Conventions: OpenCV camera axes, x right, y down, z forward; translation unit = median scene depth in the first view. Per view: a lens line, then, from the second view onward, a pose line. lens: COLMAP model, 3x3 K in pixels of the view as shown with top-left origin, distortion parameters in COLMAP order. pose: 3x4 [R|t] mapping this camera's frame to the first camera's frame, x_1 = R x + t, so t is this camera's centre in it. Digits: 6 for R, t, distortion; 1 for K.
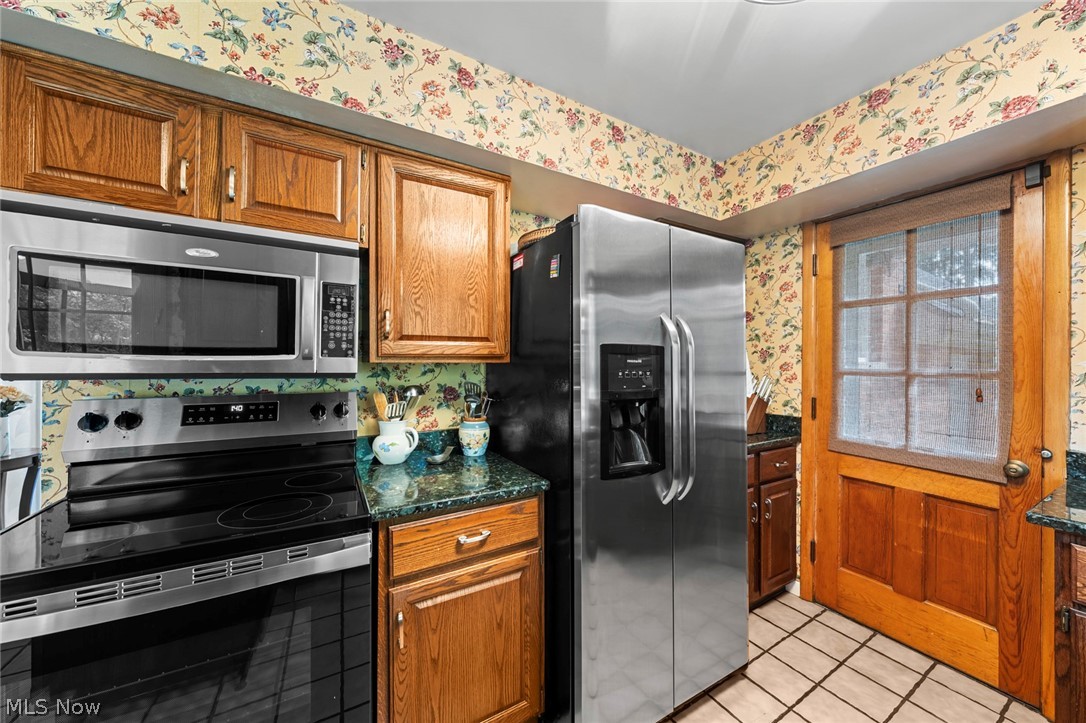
lens RADIAL K [[392.0, 0, 547.1], [0, 392.0, 360.7], [0, 0, 1]] dist [-0.000063, 0.000235]
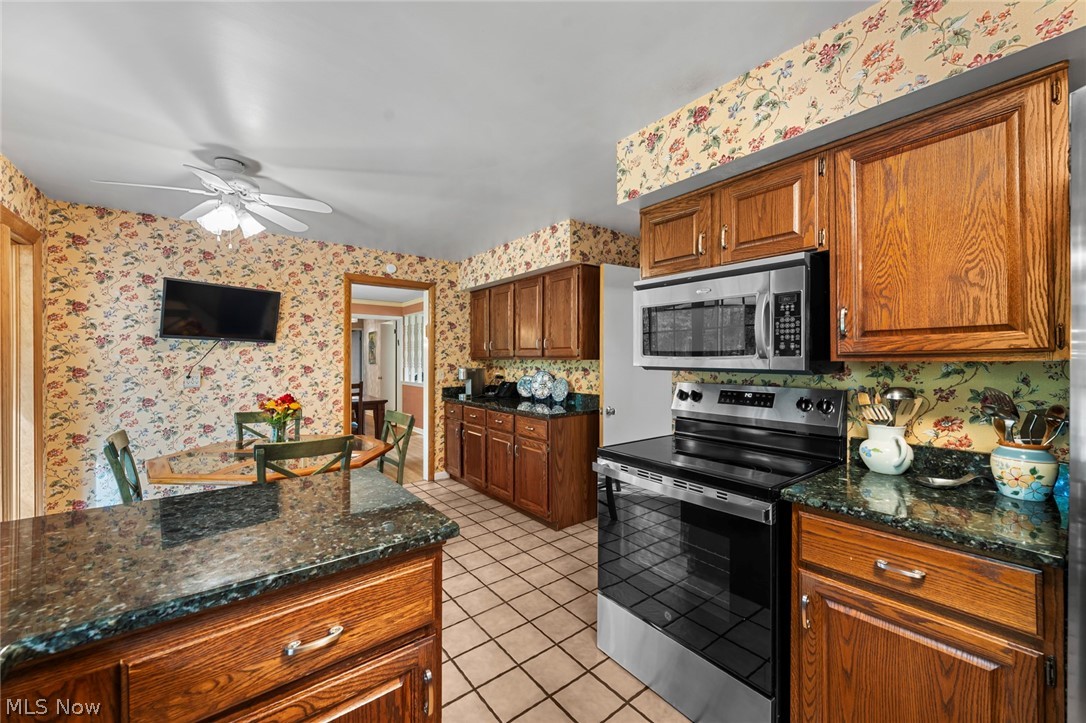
lens RADIAL K [[418.9, 0, 544.2], [0, 418.9, 357.3], [0, 0, 1]] dist [0.000254, -0.000200]
pose [[0.137096, -0.009734, -0.990510, 0.571006], [0.004594, 0.999947, -0.009191, 0.001853], [0.990547, -0.003291, 0.137133, 0.118788]]
